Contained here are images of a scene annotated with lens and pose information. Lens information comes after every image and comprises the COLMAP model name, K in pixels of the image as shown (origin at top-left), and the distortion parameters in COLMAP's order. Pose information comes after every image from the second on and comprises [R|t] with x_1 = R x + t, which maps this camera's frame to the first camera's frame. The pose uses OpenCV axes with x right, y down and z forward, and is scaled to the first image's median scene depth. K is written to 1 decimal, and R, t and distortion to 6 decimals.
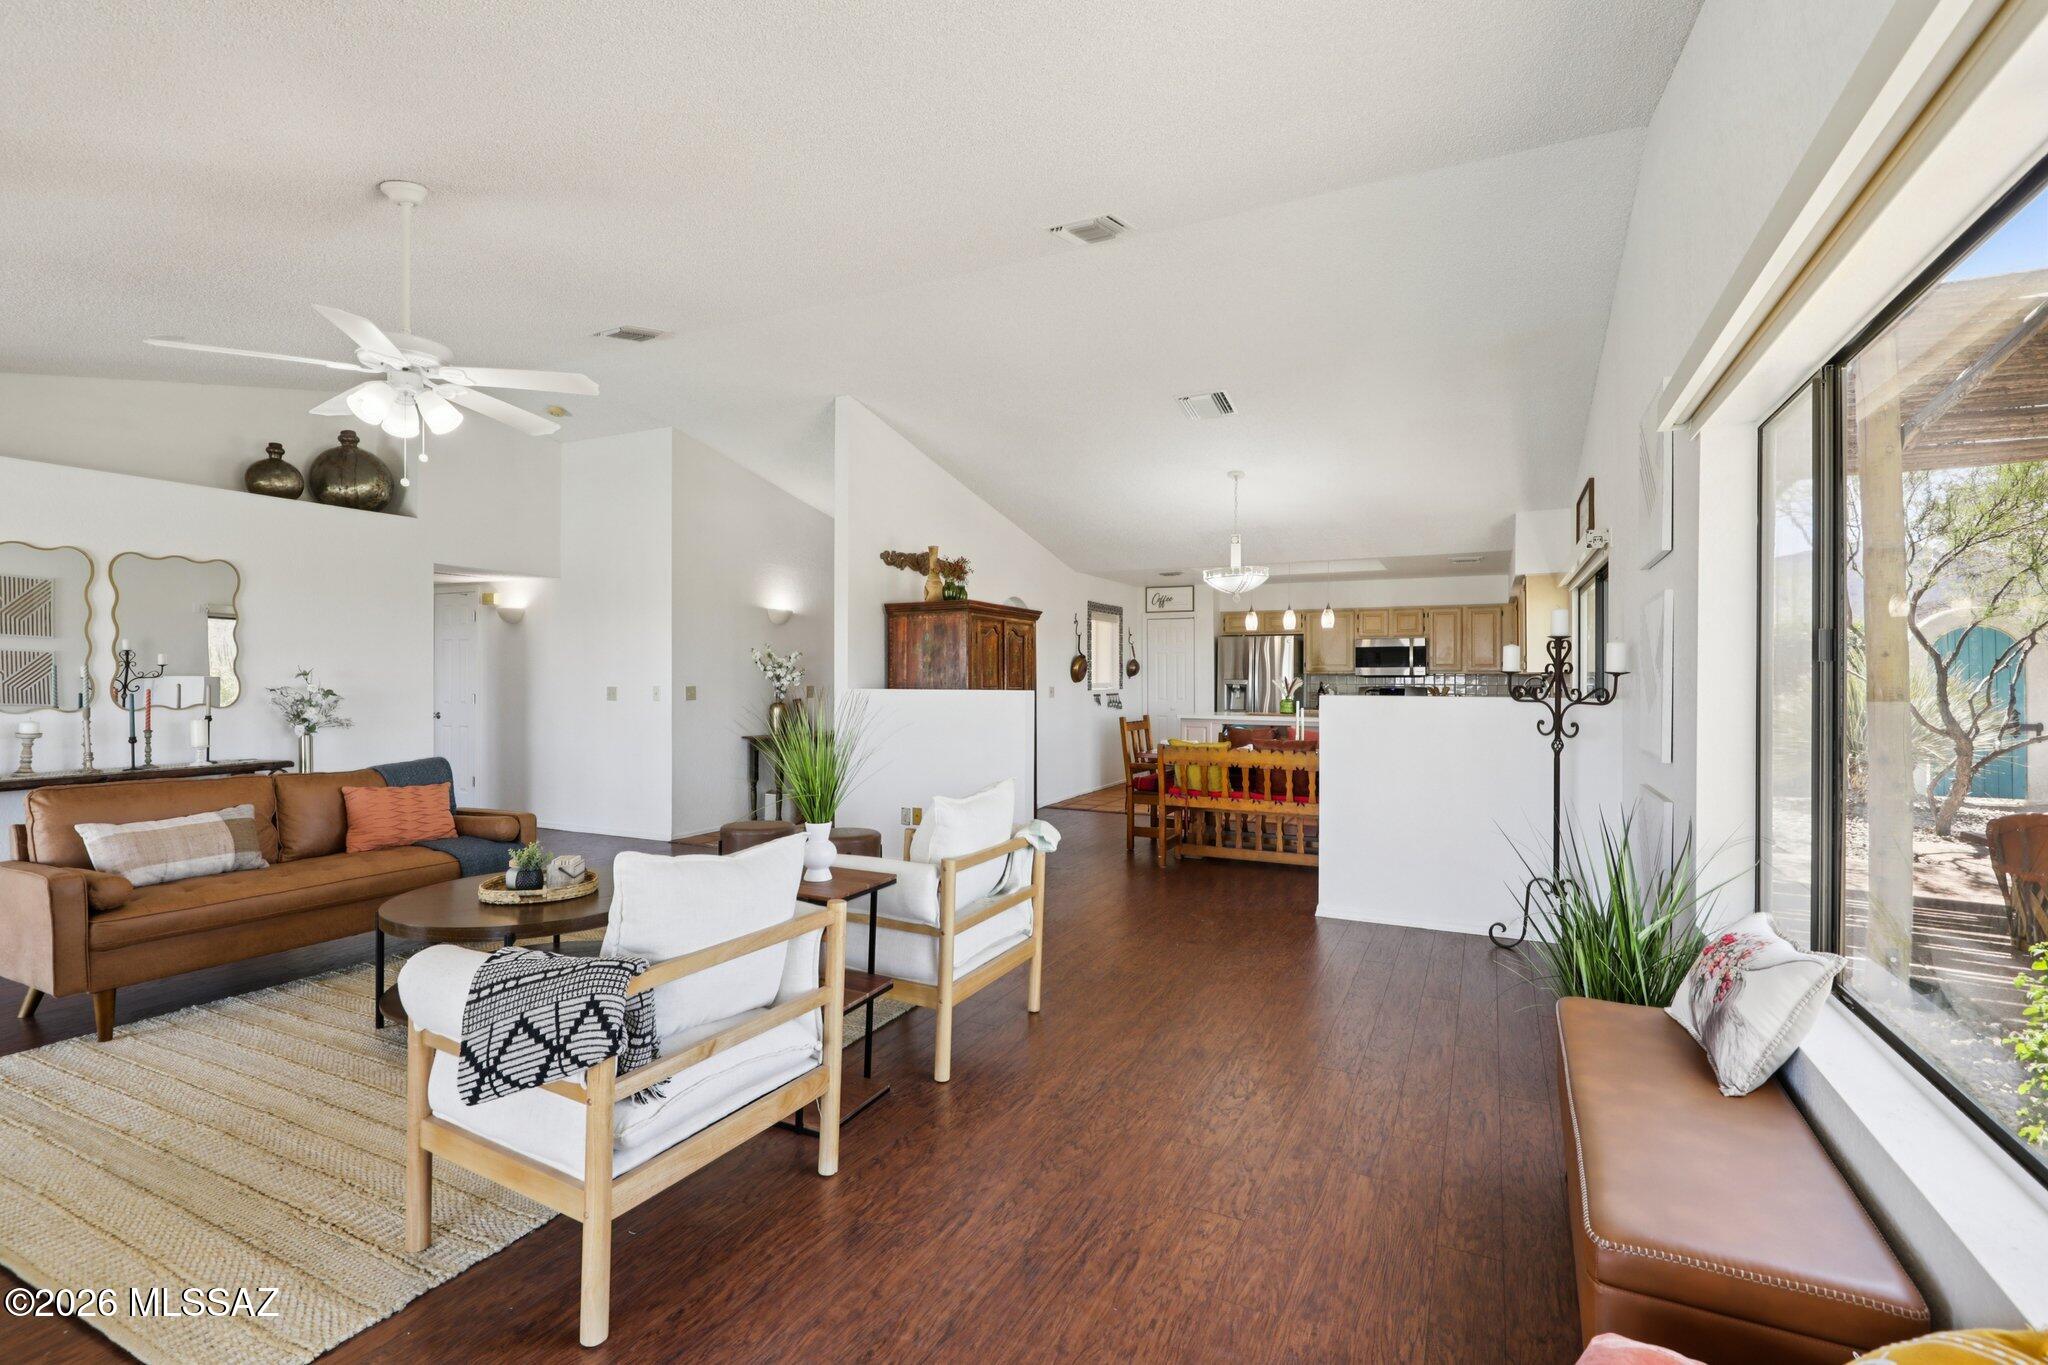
lens RADIAL K [[925.0, 0, 1033.9], [0, 925.0, 677.9], [0, 0, 1]] dist [-0.001802, 0.000495]
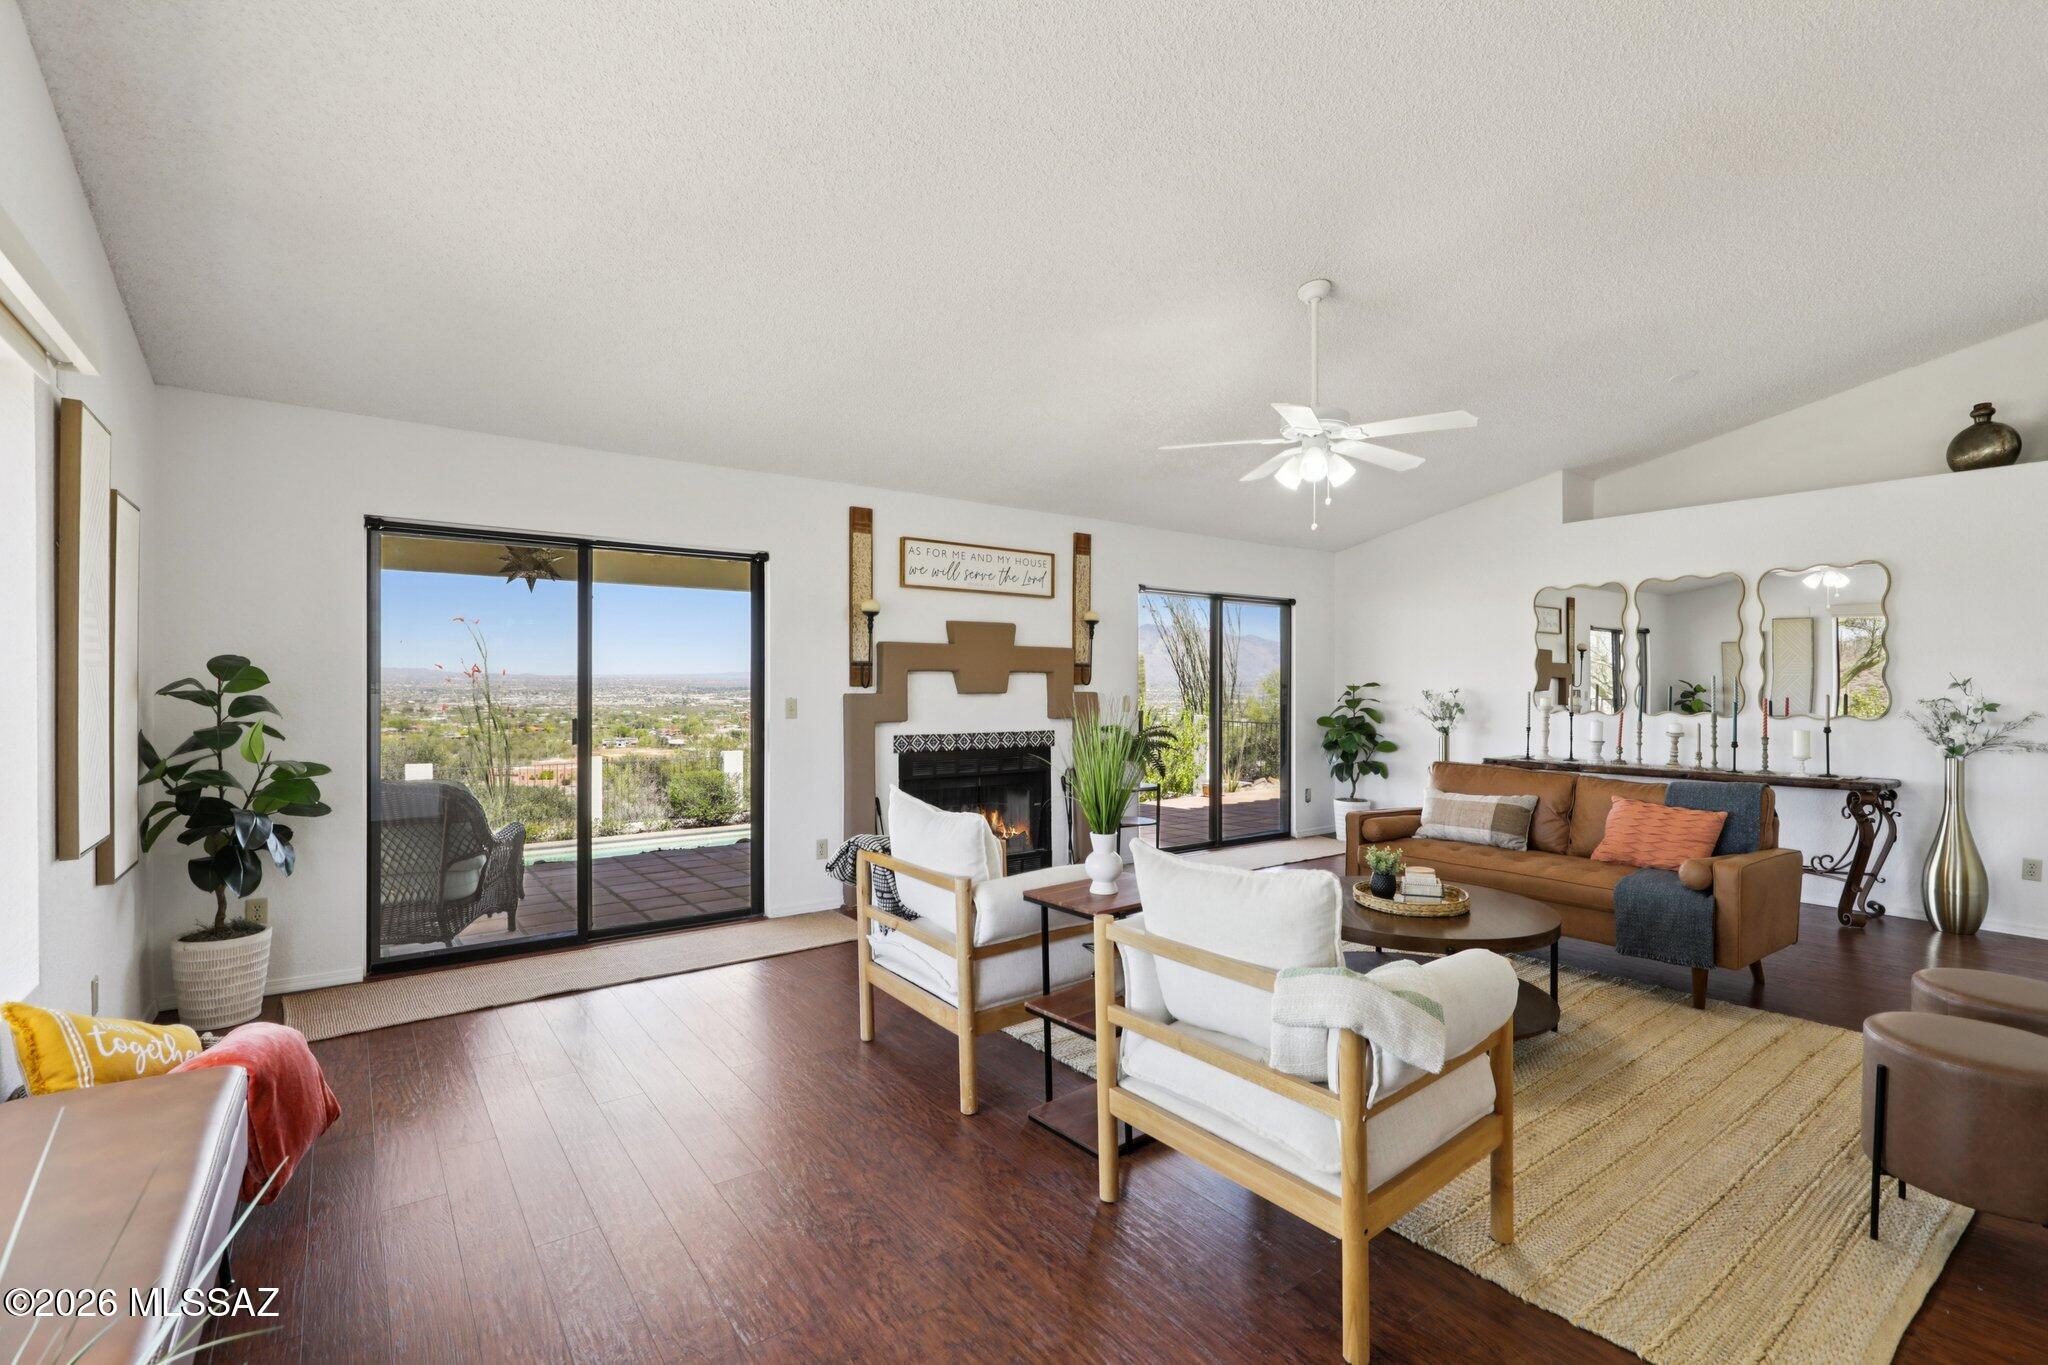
lens RADIAL K [[925.0, 0, 1029.8], [0, 925.0, 685.4], [0, 0, 1]] dist [-0.001802, 0.000495]
pose [[-0.455305, -0.000700, -0.890335, 0.176015], [-0.004100, 0.999991, 0.001310, -0.000088], [0.890326, 0.004247, -0.455304, 0.363889]]
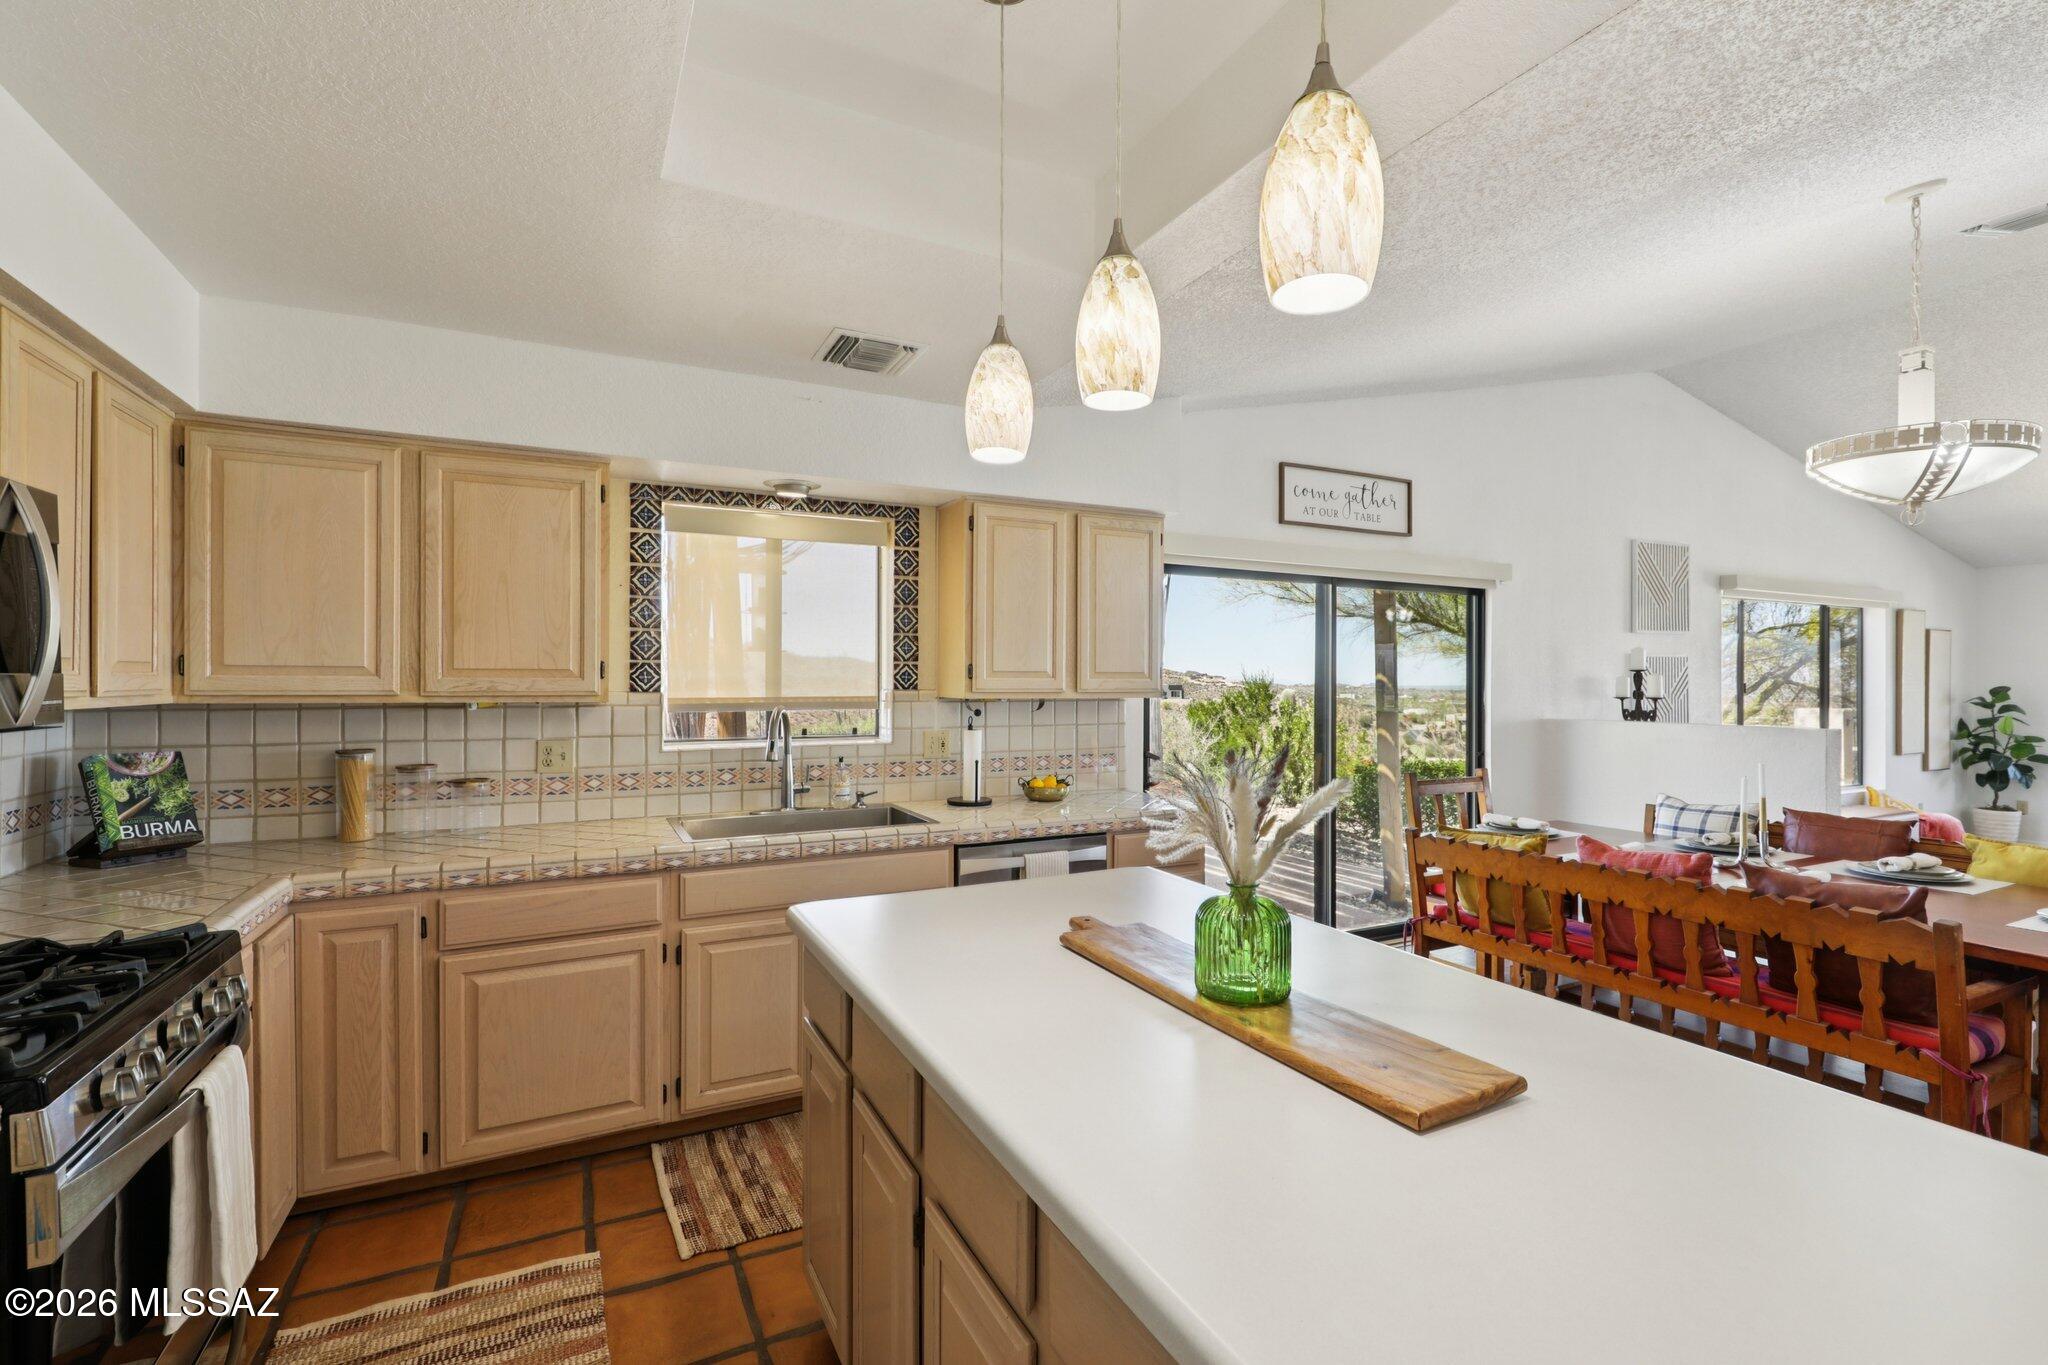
lens RADIAL K [[925.0, 0, 1033.6], [0, 925.0, 682.2], [0, 0, 1]] dist [-0.001802, 0.000495]
pose [[-0.799793, -0.005558, 0.600250, 0.187787], [-0.004306, 0.999985, 0.003521, -0.011736], [-0.600260, 0.000231, -0.799805, 1.025147]]
